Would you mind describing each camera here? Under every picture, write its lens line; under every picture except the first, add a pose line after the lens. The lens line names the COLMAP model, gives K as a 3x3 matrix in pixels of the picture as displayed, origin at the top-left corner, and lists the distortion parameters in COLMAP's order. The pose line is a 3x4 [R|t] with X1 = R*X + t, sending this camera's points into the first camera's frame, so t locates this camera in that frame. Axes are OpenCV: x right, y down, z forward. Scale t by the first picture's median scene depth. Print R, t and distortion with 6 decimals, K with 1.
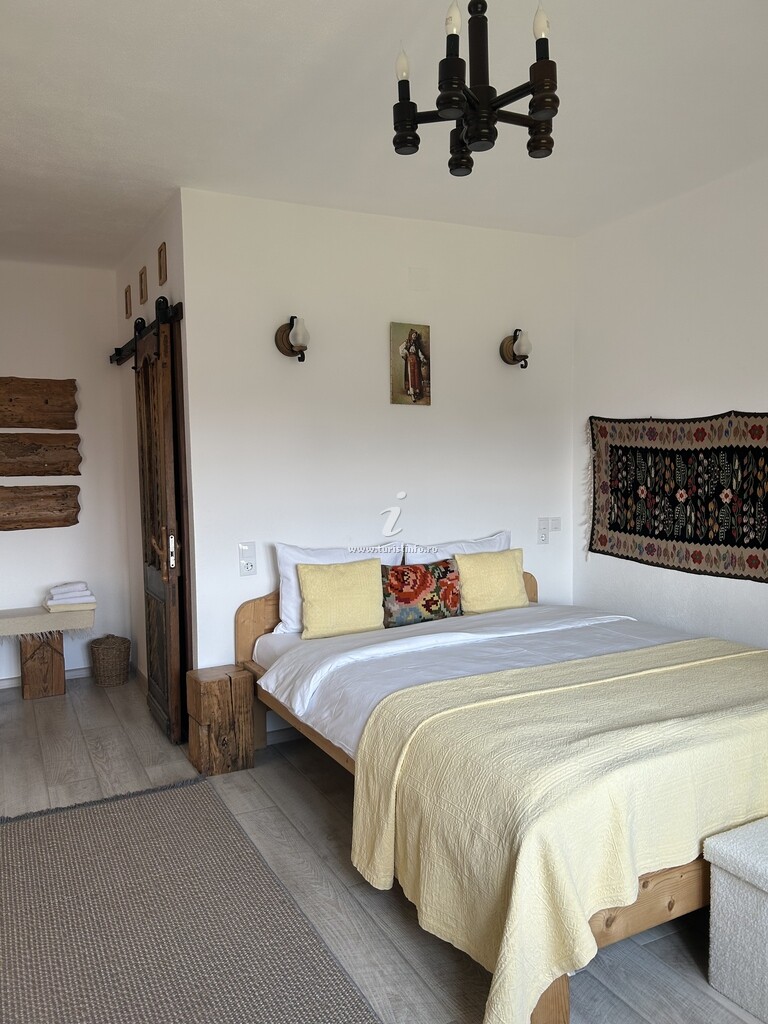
lens RADIAL K [[769.2, 0, 375.1], [0, 769.2, 507.1], [0, 0, 1]] dist [0.036034, -0.024444]
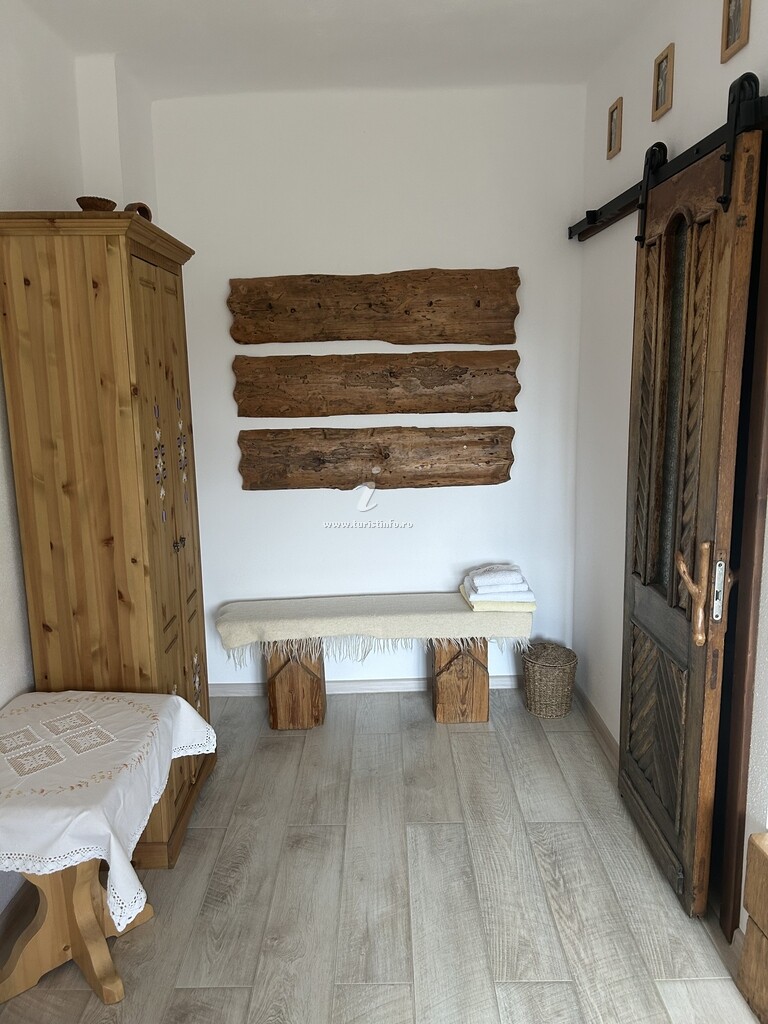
lens RADIAL K [[769.2, 0, 388.4], [0, 769.2, 506.4], [0, 0, 1]] dist [0.036034, -0.024444]
pose [[0.900499, 0.079970, -0.427443, -0.180308], [-0.021124, 0.989829, 0.140685, -0.050774], [0.434346, -0.117657, 0.893029, 0.321220]]
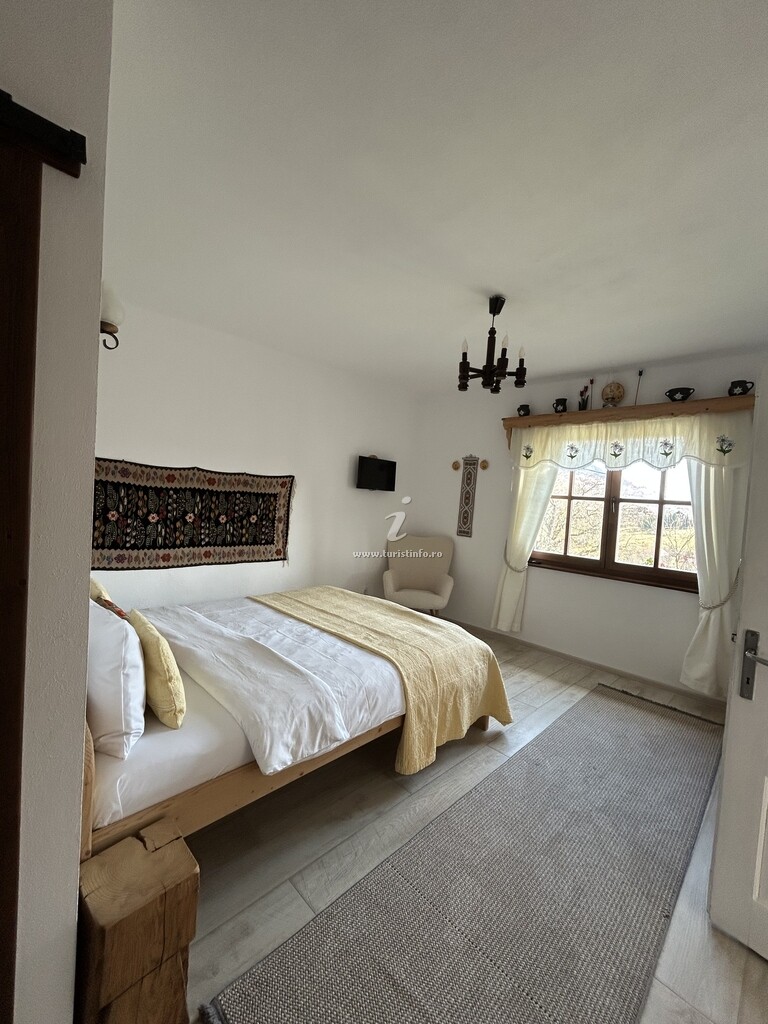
lens RADIAL K [[413.3, 0, 387.6], [0, 413.3, 515.1], [0, 0, 1]] dist [-0.003986, -0.000115]
pose [[-0.308020, -0.038675, 0.950593, -0.530633], [-0.003865, 0.999216, 0.039401, -0.057881], [-0.951372, 0.008463, -0.307928, 0.894987]]
